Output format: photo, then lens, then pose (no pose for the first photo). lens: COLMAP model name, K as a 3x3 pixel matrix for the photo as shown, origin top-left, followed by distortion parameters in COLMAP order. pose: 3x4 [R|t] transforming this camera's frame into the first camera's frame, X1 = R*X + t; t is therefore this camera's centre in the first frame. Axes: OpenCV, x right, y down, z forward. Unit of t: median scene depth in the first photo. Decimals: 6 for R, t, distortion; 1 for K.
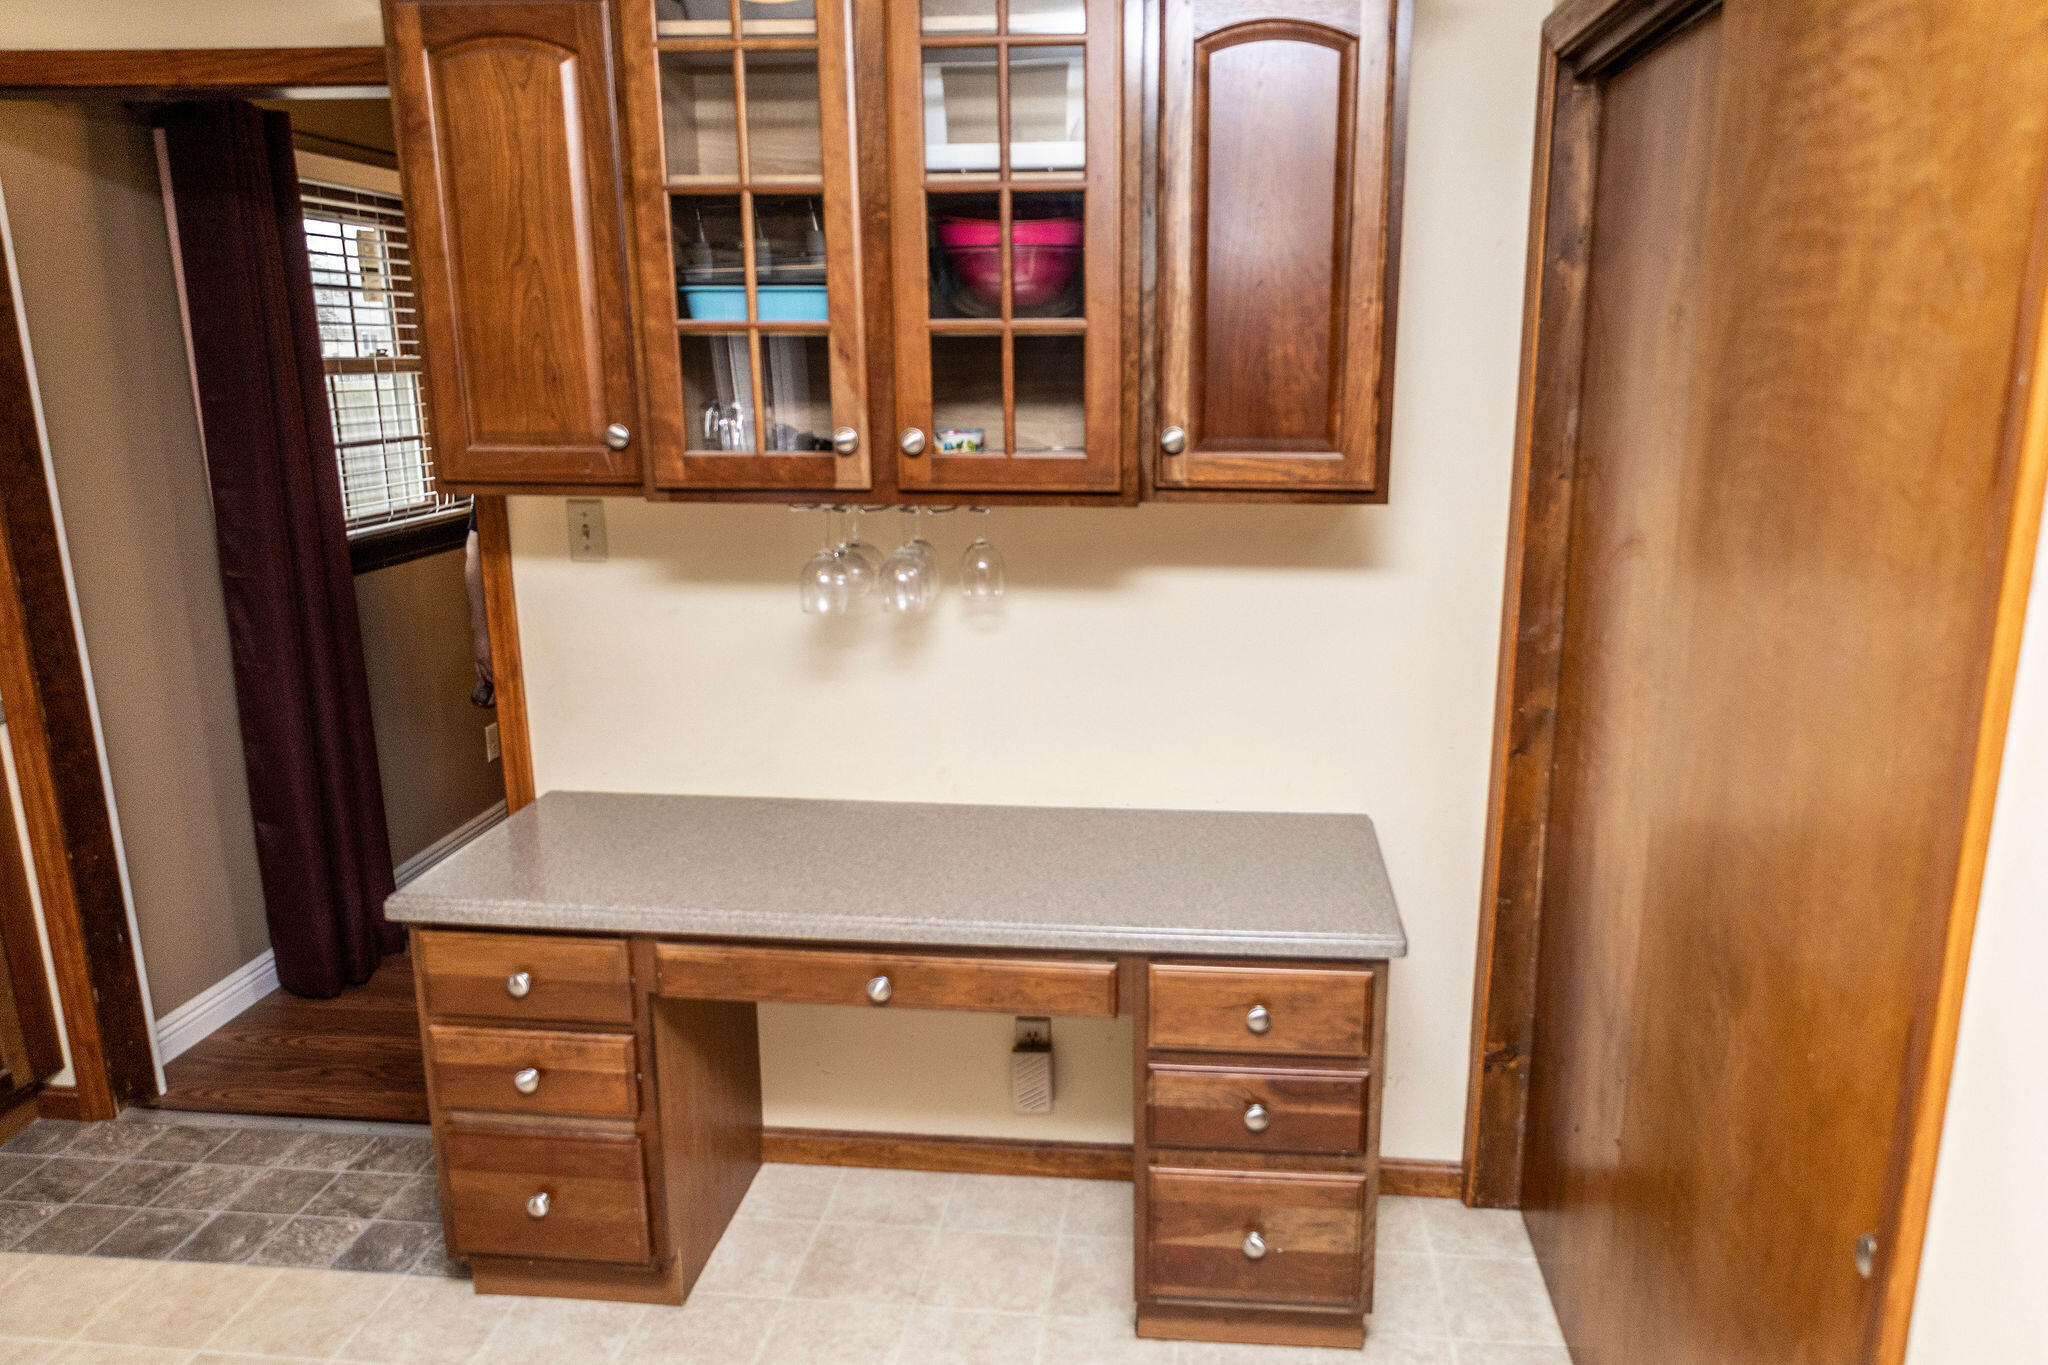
lens RADIAL K [[1434.2, 0, 1088.6], [0, 1434.2, 719.6], [0, 0, 1]] dist [-0.011451, 0.006999]
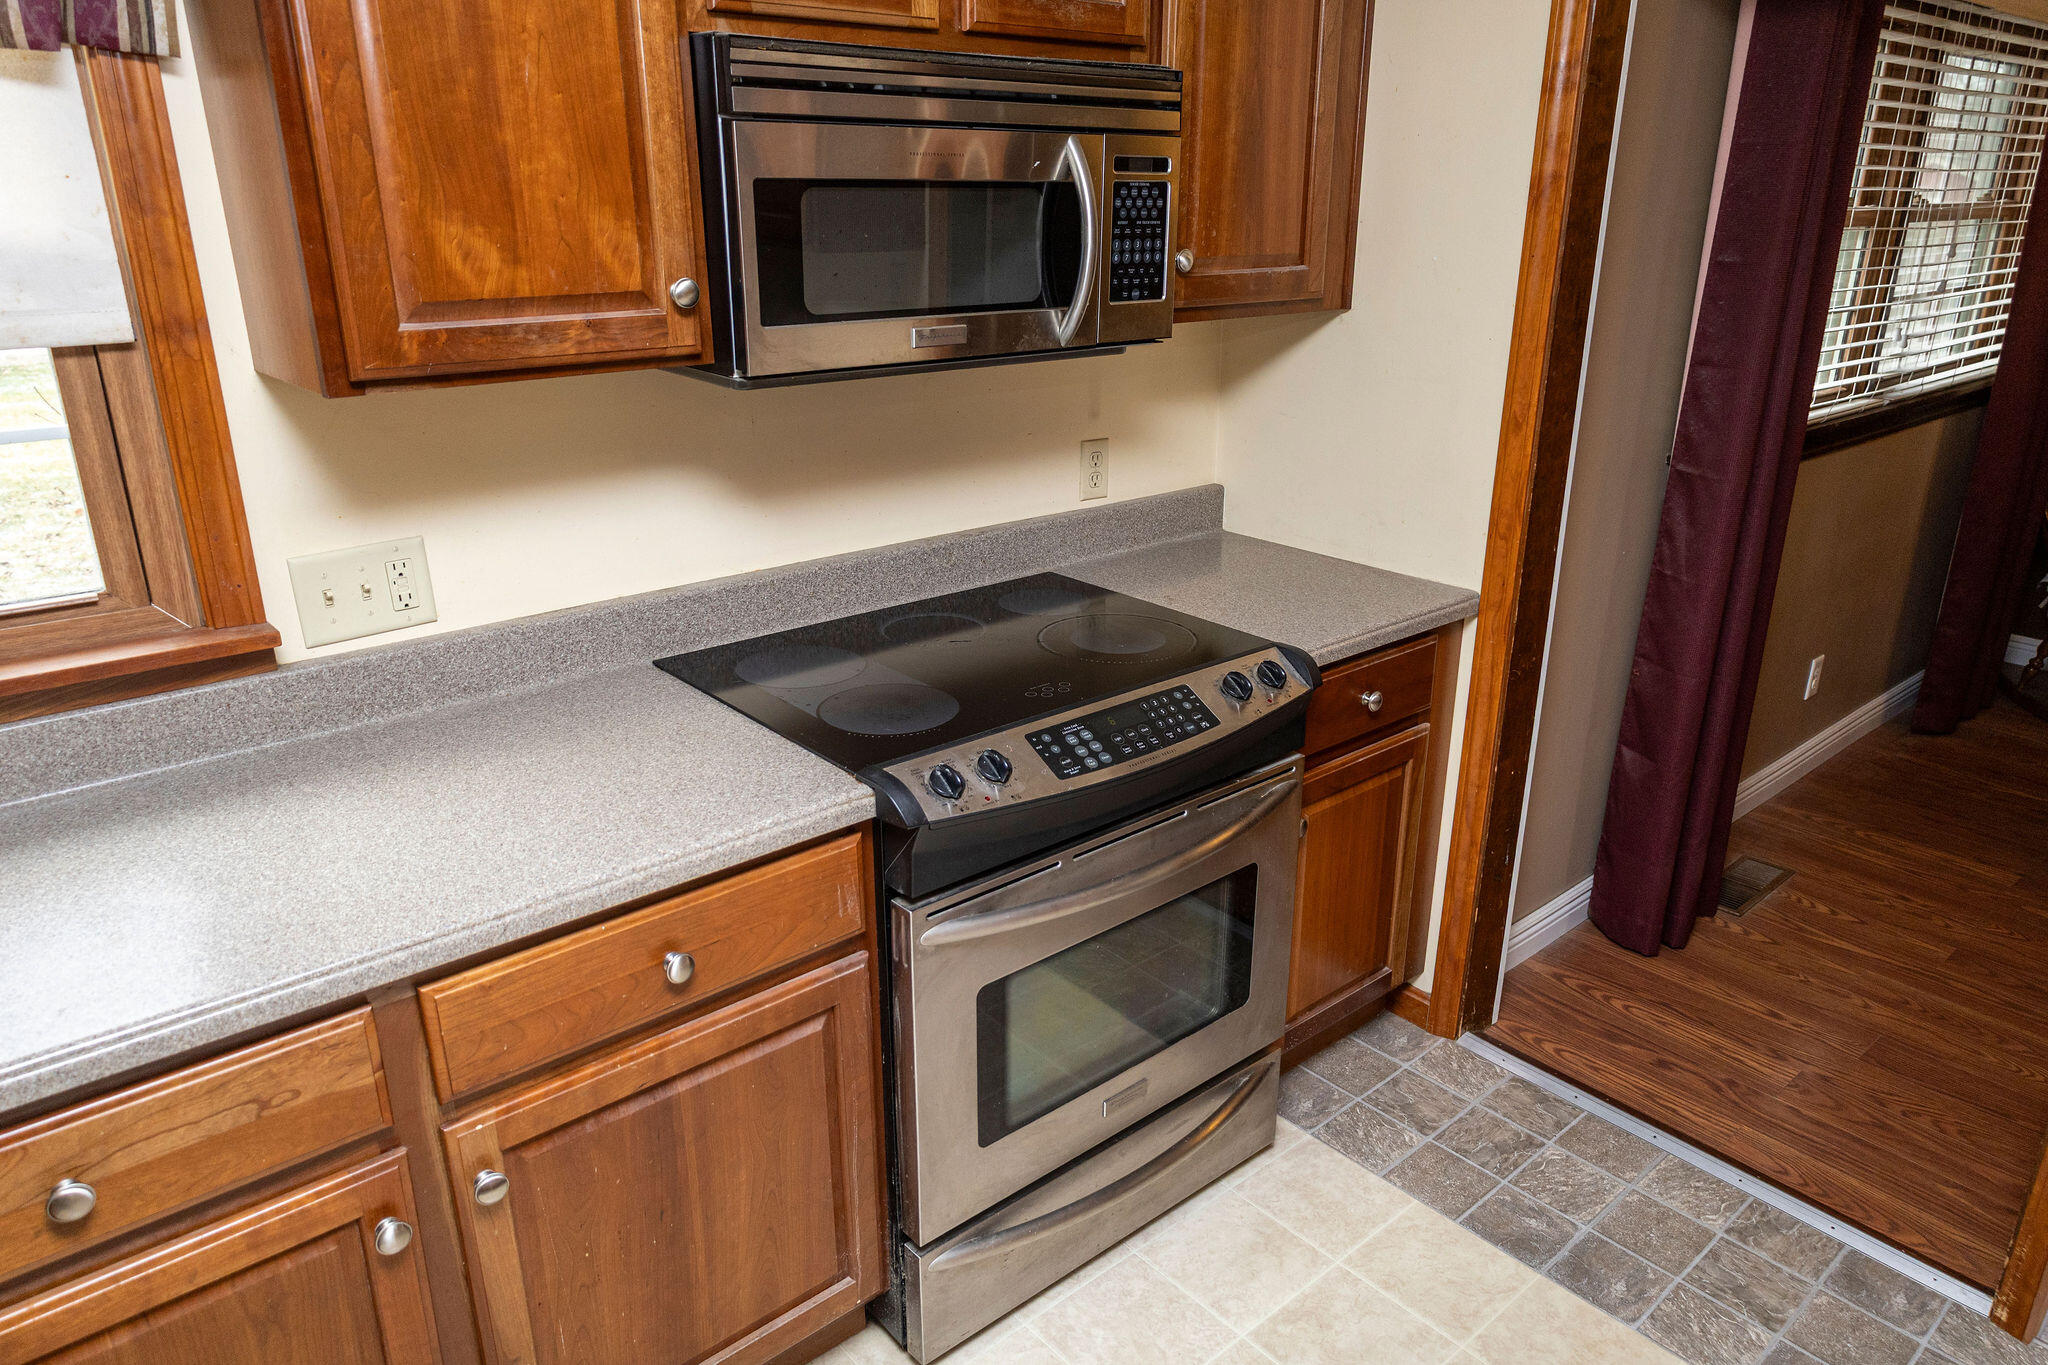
lens RADIAL K [[1376.0, 0, 1054.9], [0, 1376.0, 691.2], [0, 0, 1]] dist [-0.001968, 0.003143]
pose [[0.727166, 0.242749, -0.642107, -0.389305], [-0.179967, 0.970085, 0.162935, -0.048499], [0.662451, -0.002923, 0.749100, 0.164343]]
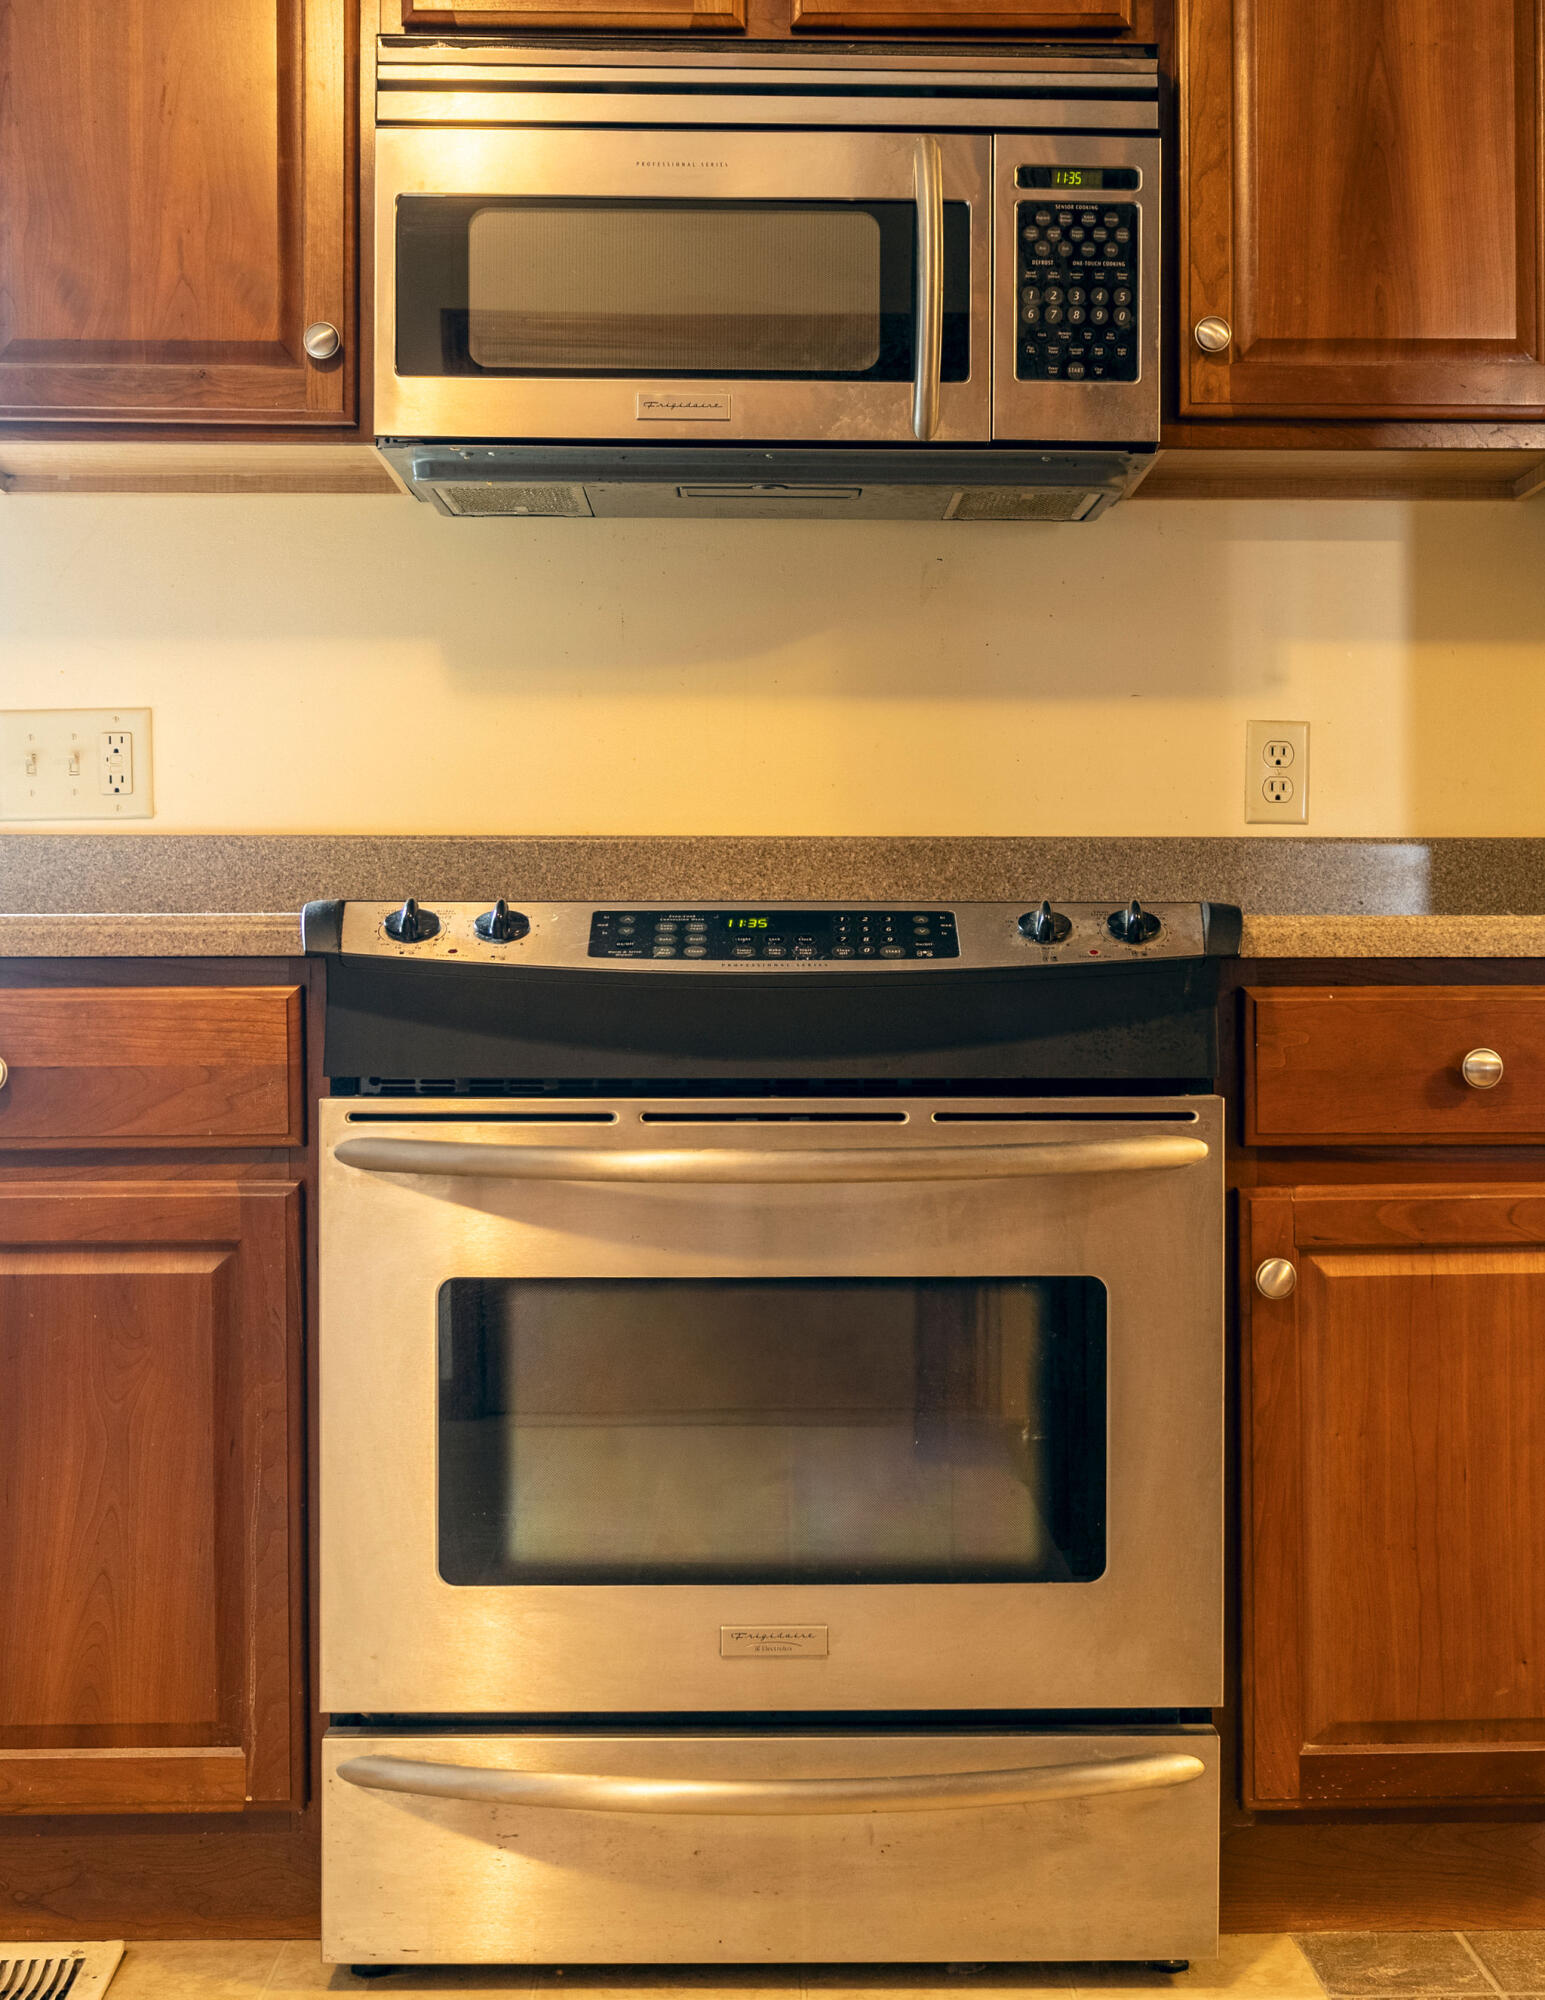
lens RADIAL K [[2666.5, 0, 848.0], [0, 2666.5, 976.3], [0, 0, 1]] dist [-0.010763, 0.000000]
pose [[0.123533, 0.005993, -0.992322, 0.023841], [-0.250790, 0.967709, -0.025376, 0.105228], [0.960127, 0.252000, 0.121047, 0.633967]]
